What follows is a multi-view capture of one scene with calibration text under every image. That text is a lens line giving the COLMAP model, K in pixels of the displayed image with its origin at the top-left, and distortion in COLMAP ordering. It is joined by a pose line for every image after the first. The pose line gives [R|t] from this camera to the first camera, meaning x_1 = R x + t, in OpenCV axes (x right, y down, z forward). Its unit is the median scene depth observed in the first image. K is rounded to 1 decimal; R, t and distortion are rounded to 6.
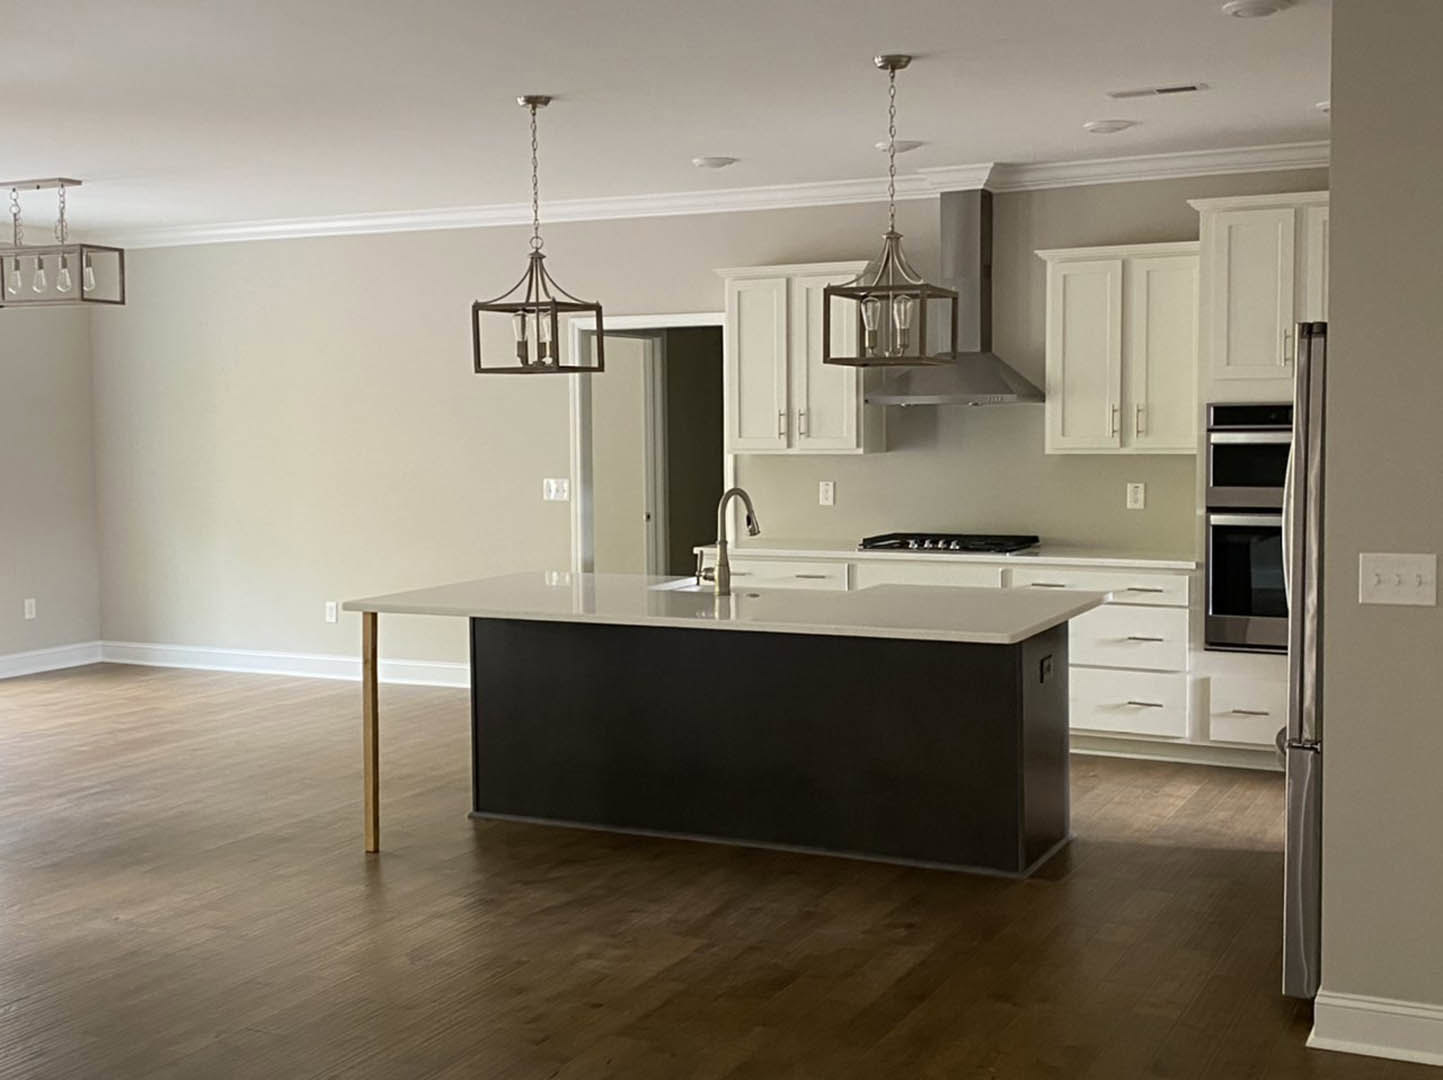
lens RADIAL K [[1143.3, 0, 721.5], [0, 1143.3, 540.0], [0, 0, 1]] dist [0.043819, -0.009458]
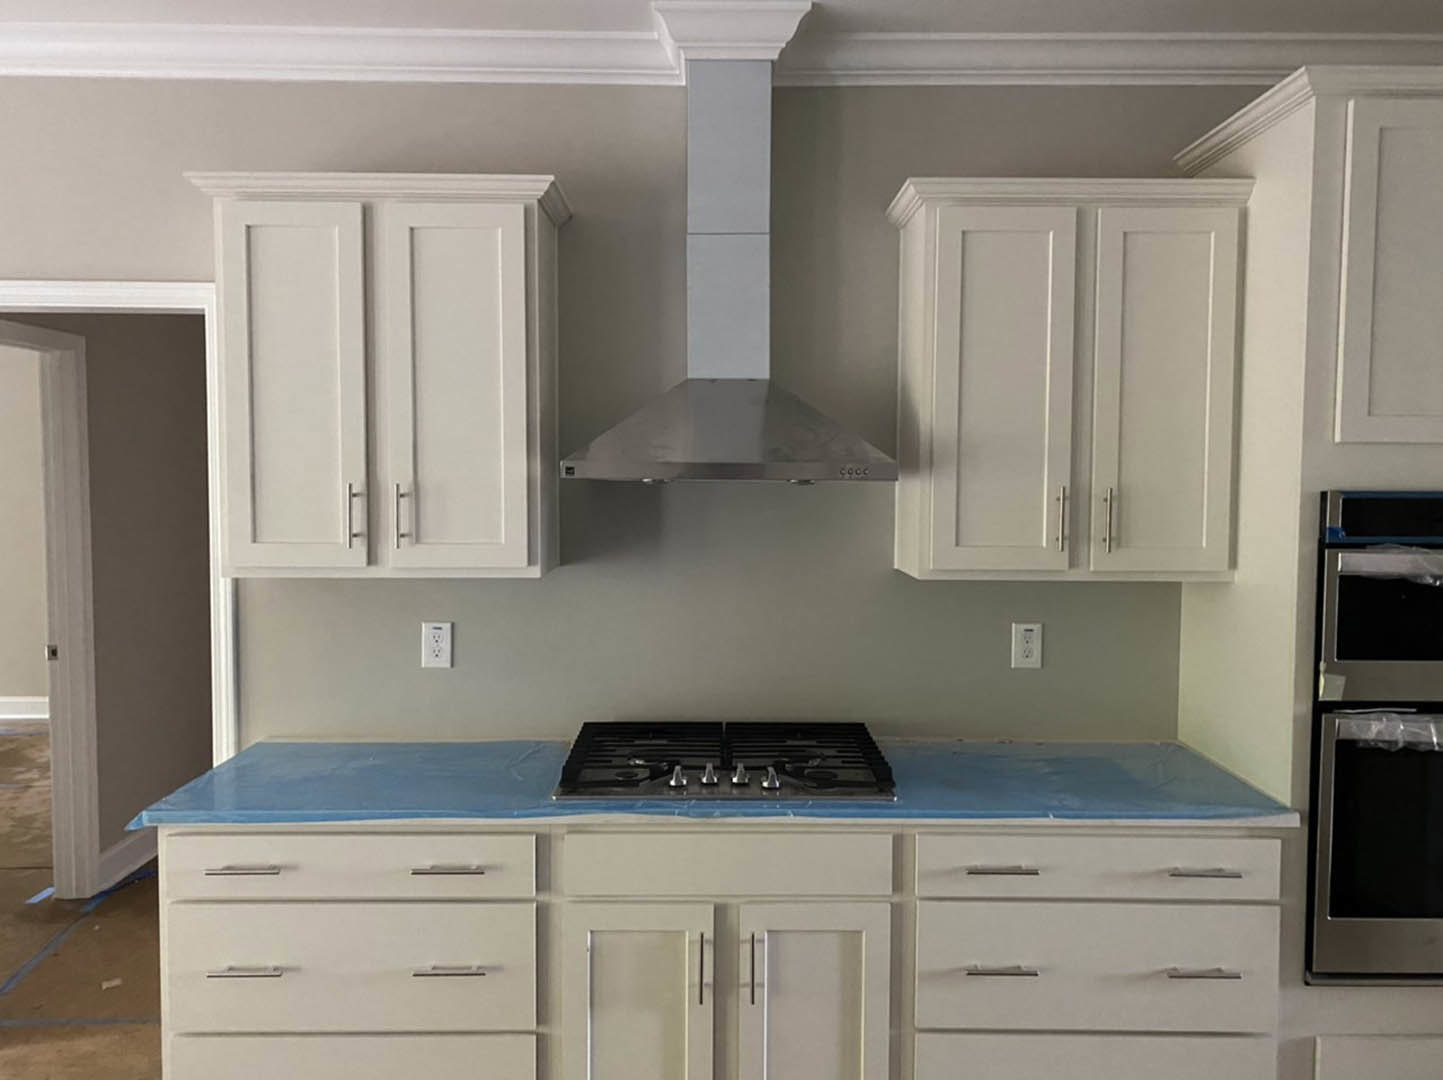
lens RADIAL K [[1143.3, 0, 721.5], [0, 1143.3, 540.0], [0, 0, 1]] dist [0.043819, -0.009458]
pose [[0.903003, -0.012606, 0.429449, -0.014758], [0.035309, 0.998366, -0.044938, -0.065377], [-0.428180, 0.055743, 0.901972, 0.516950]]
